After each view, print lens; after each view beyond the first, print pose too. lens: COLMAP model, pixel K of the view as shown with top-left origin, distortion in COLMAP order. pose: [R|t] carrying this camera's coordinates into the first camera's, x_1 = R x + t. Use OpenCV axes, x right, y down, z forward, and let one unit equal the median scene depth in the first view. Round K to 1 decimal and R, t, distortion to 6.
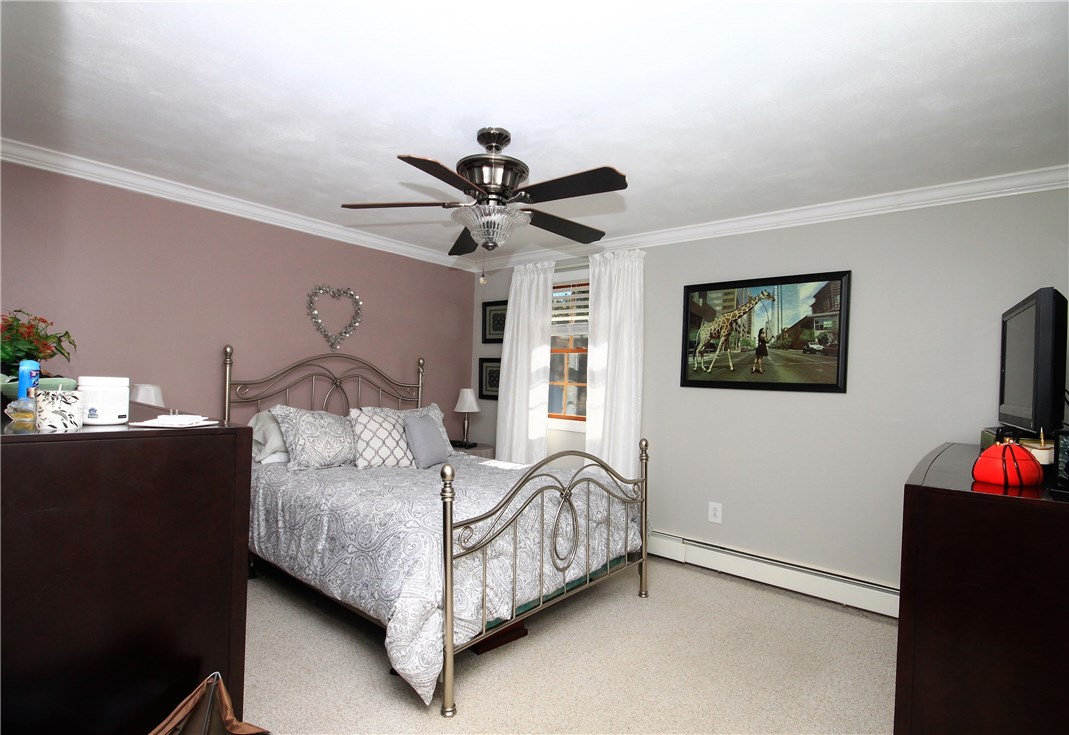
lens RADIAL K [[580.4, 0, 534.5], [0, 580.4, 367.5], [0, 0, 1]] dist [-0.000504, -0.000002]
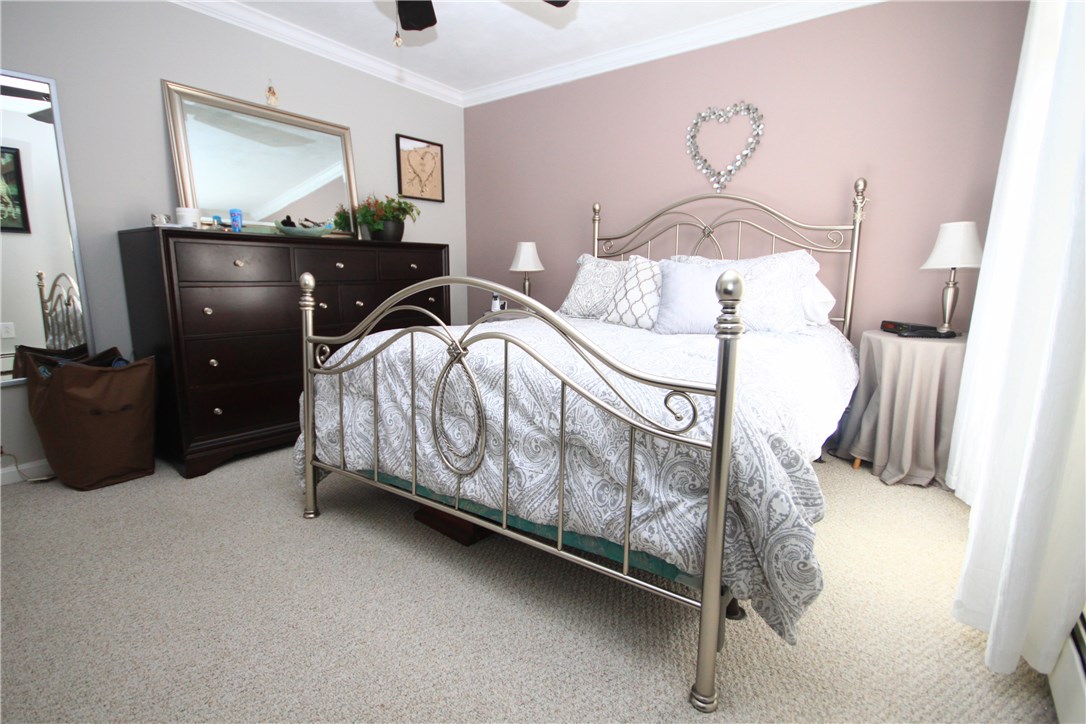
lens RADIAL K [[502.0, 0, 535.8], [0, 502.0, 357.9], [0, 0, 1]] dist [0.009590, -0.009835]
pose [[0.027926, 0.124844, -0.991783, 0.458054], [0.005471, 0.992136, 0.125043, 0.135967], [0.999595, -0.008918, 0.027024, 0.879613]]
